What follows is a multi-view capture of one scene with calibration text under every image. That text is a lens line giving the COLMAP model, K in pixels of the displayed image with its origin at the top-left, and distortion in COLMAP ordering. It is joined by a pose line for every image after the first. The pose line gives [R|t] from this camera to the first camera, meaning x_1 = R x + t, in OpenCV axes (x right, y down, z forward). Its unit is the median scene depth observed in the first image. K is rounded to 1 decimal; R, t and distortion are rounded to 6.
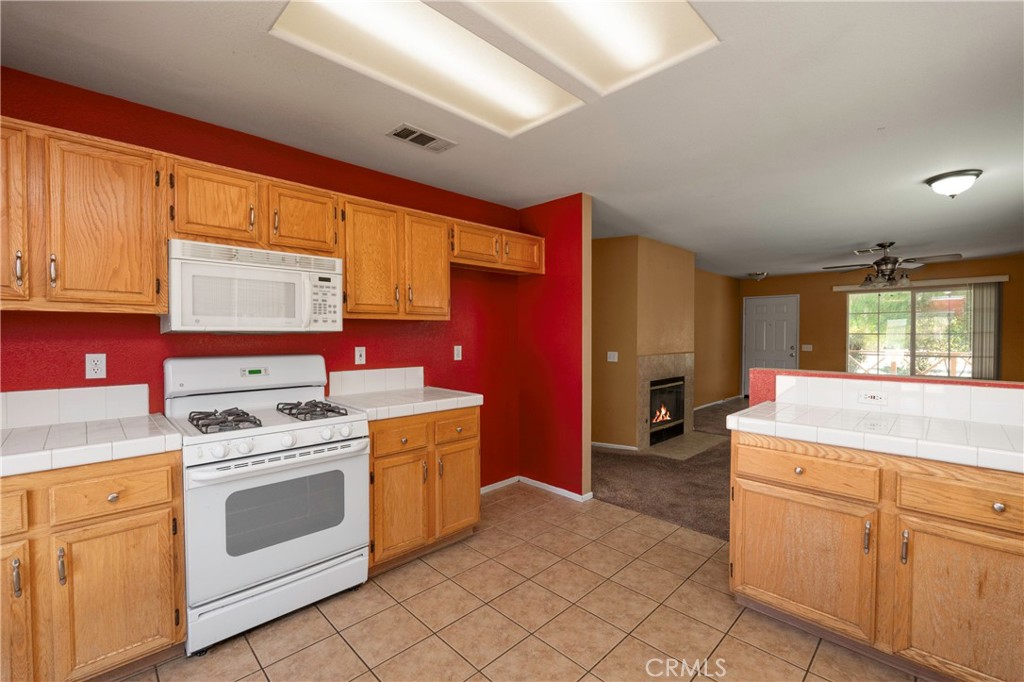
lens RADIAL K [[432.5, 0, 511.7], [0, 432.5, 342.2], [0, 0, 1]] dist [-0.007149, -0.000607]
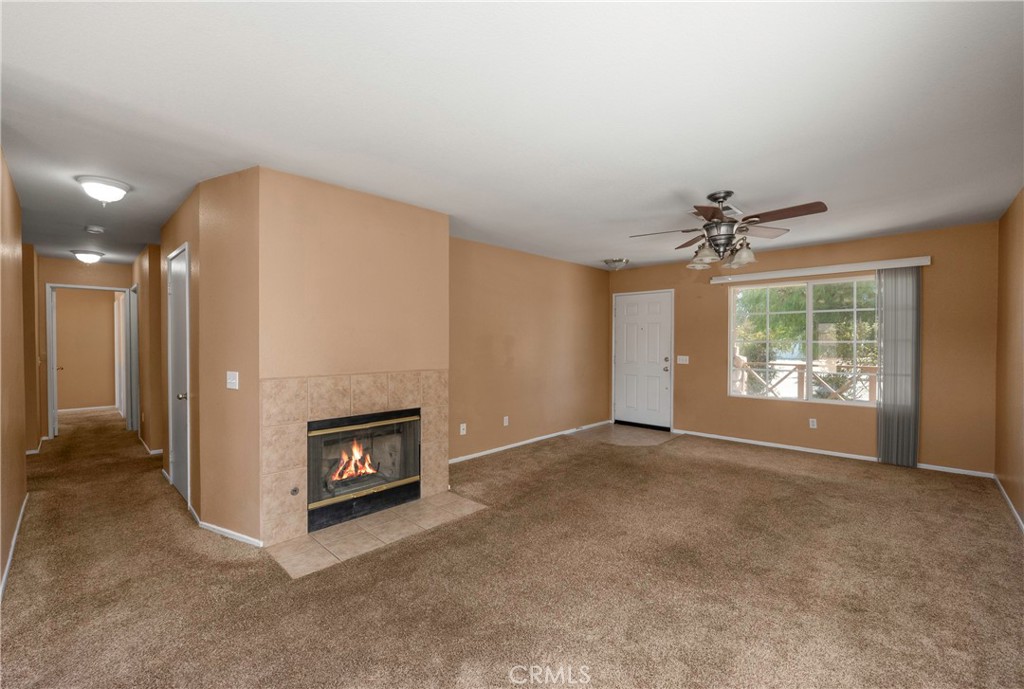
lens RADIAL K [[428.6, 0, 502.5], [0, 428.6, 346.1], [0, 0, 1]] dist [-0.009962, 0.000239]
pose [[0.999738, 0.002735, 0.022705, 0.624045], [-0.002607, 0.999981, -0.005670, -0.009755], [-0.022720, 0.005610, 0.999726, 0.456993]]
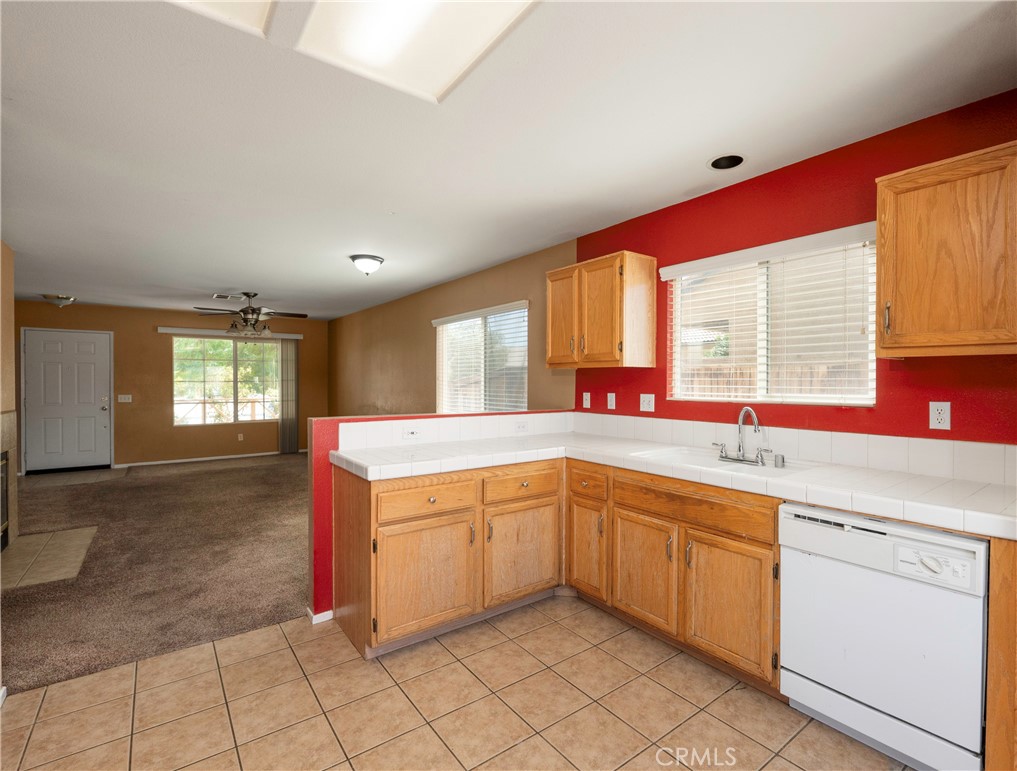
lens RADIAL K [[489.3, 0, 528.8], [0, 489.3, 386.6], [0, 0, 1]] dist [-0.004559, -0.000740]
pose [[0.126634, -0.010802, 0.991891, -0.233963], [0.018651, 0.999790, 0.008507, -0.005084], [-0.991774, 0.017423, 0.126808, 0.222579]]
